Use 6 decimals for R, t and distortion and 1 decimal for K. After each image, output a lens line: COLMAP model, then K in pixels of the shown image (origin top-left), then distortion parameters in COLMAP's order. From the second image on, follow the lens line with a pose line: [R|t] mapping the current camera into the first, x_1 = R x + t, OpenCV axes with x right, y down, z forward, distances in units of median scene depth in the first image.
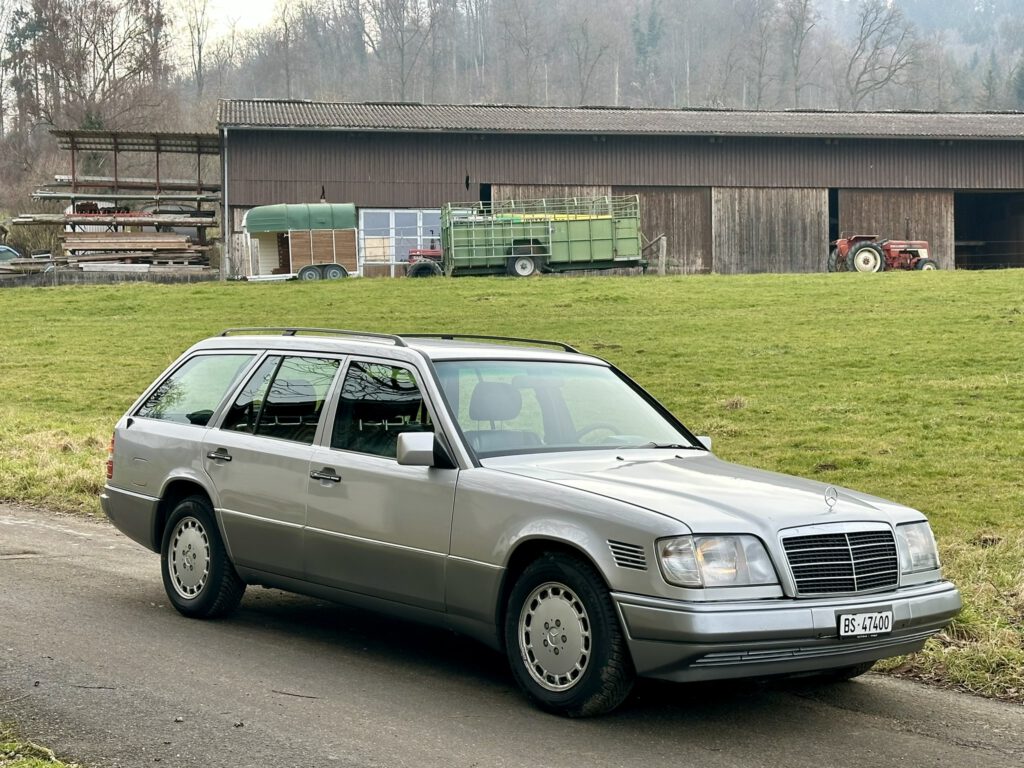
lens RADIAL K [[1680.0, 0, 511.2], [0, 1680.0, 385.7], [0, 0, 1]] dist [0.153903, 0.000000]
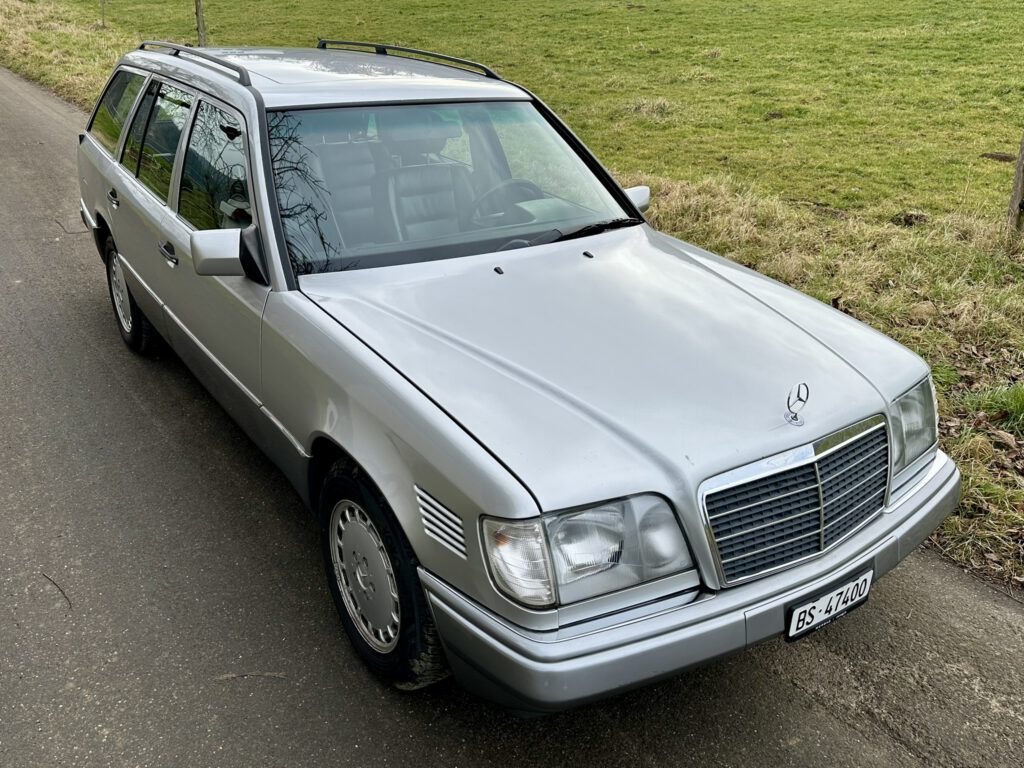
lens RADIAL K [[869.5, 0, 515.5], [0, 869.5, 386.2], [0, 0, 1]] dist [0.041435, -0.046978]
pose [[0.996517, 0.024257, -0.079785, 0.035918], [0.008157, 0.923818, 0.382744, -0.018377], [0.082991, -0.382062, 0.920403, 0.222908]]
